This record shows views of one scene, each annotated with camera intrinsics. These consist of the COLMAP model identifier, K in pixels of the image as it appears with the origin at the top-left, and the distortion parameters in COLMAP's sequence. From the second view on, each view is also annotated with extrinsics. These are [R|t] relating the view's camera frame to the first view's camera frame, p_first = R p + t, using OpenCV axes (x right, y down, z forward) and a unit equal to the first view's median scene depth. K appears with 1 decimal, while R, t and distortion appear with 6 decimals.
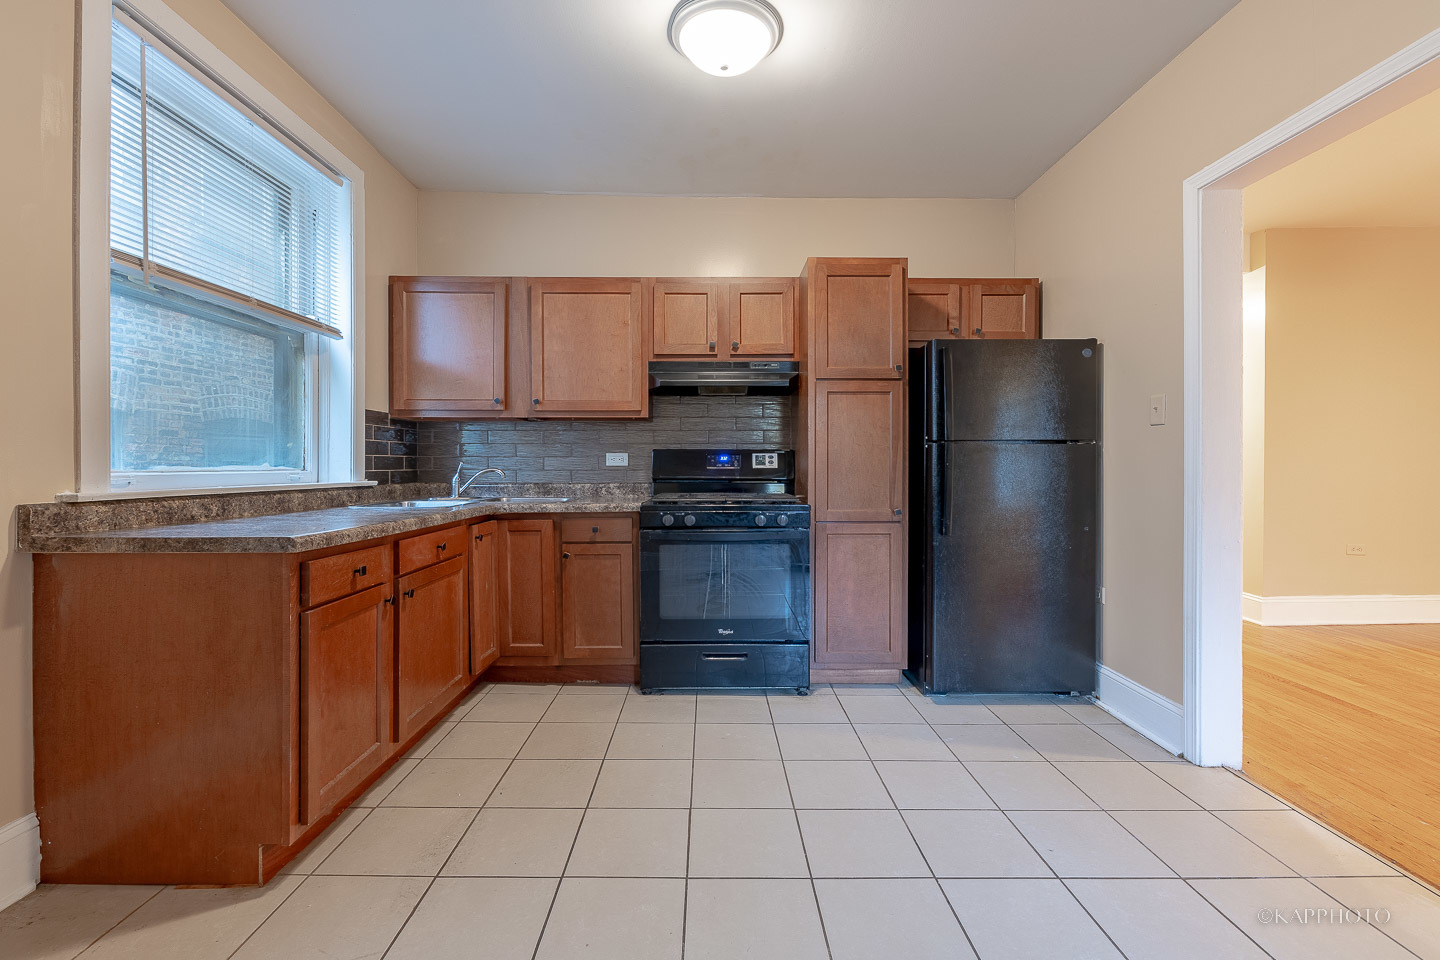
lens RADIAL K [[607.1, 0, 700.1], [0, 607.1, 467.8], [0, 0, 1]] dist [-0.000053, -0.000419]
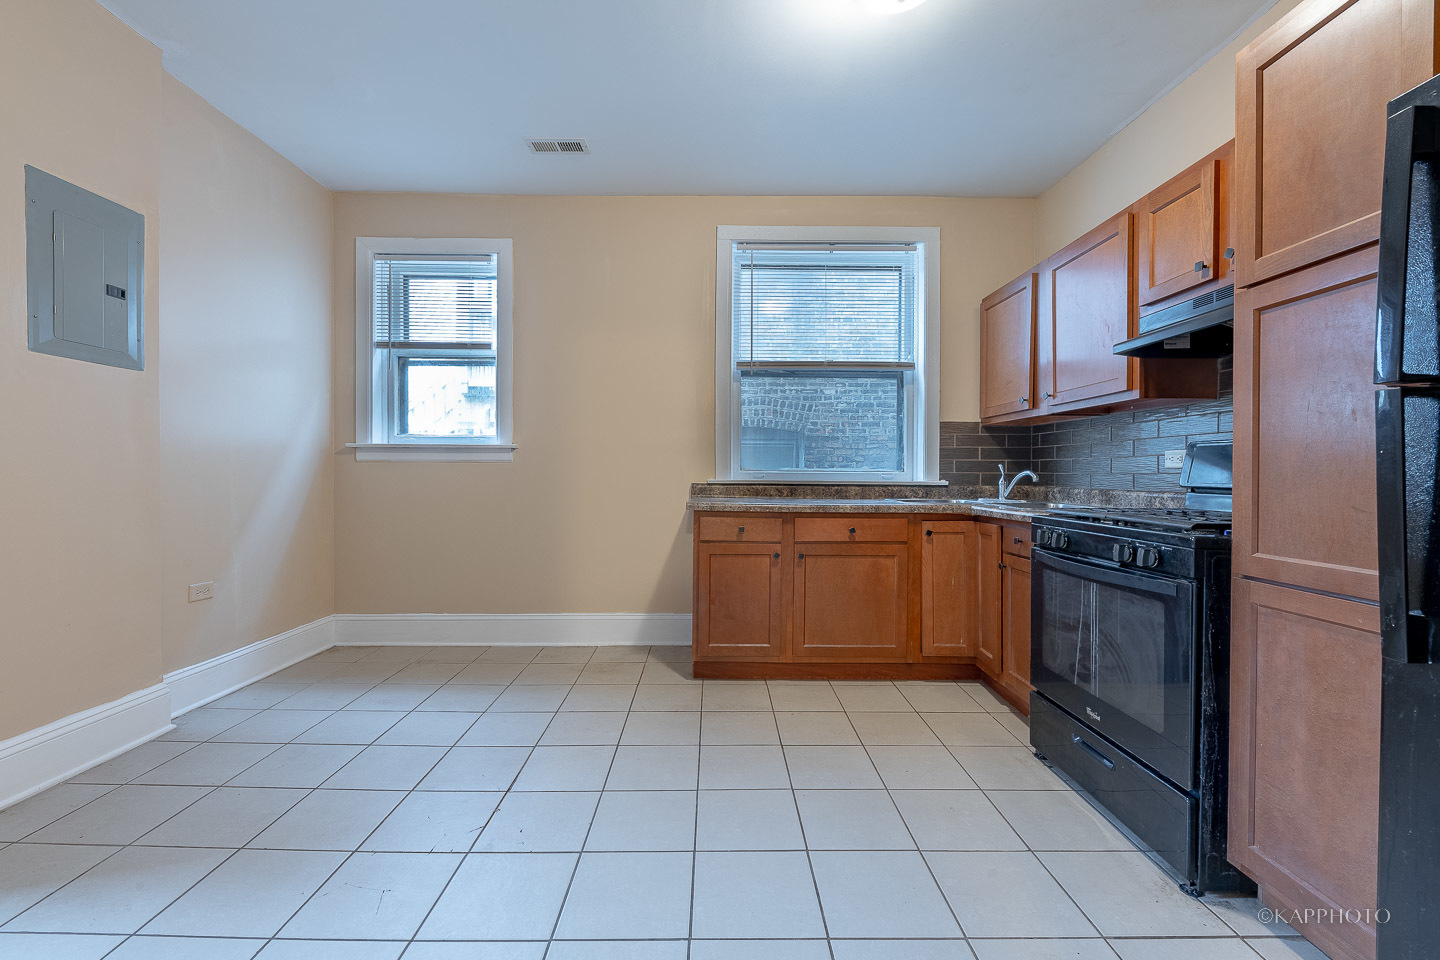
lens RADIAL K [[589.7, 0, 705.1], [0, 589.7, 474.9], [0, 0, 1]] dist [-0.001481, -0.000501]
pose [[0.021738, 0.005832, -0.999747, 0.659702], [-0.010259, 0.999932, 0.005610, 0.008387], [0.999711, 0.010134, 0.021796, 0.545125]]
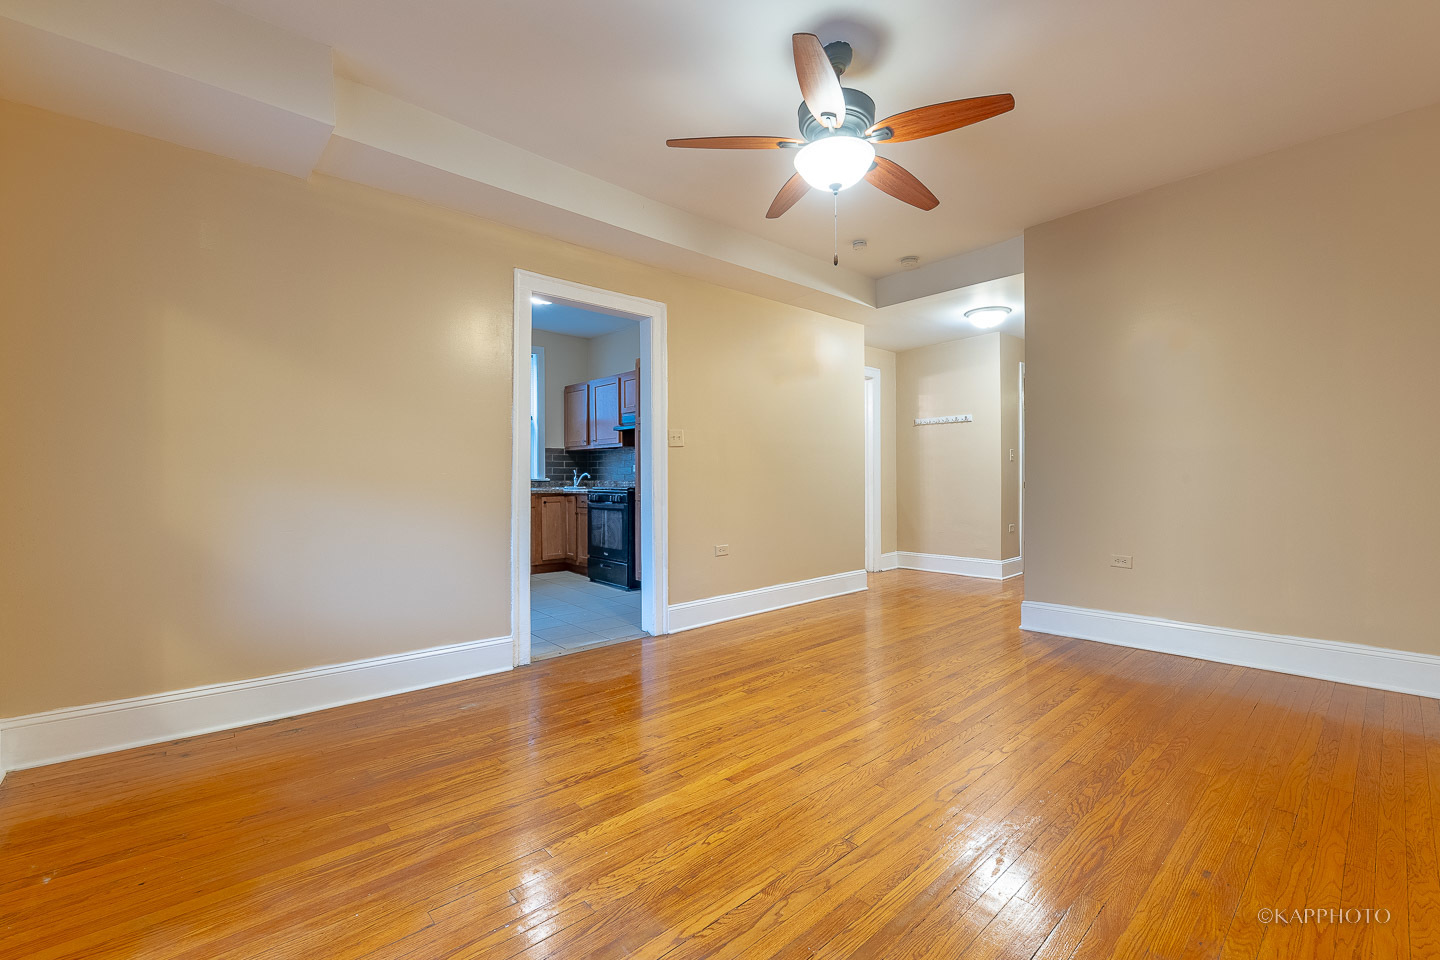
lens RADIAL K [[589.7, 0, 705.1], [0, 589.7, 474.9], [0, 0, 1]] dist [-0.001481, -0.000501]
pose [[0.659067, -0.001418, -0.752083, 1.676585], [-0.001860, 0.999992, -0.003515, 0.015211], [0.752082, 0.003716, 0.659059, -0.034640]]
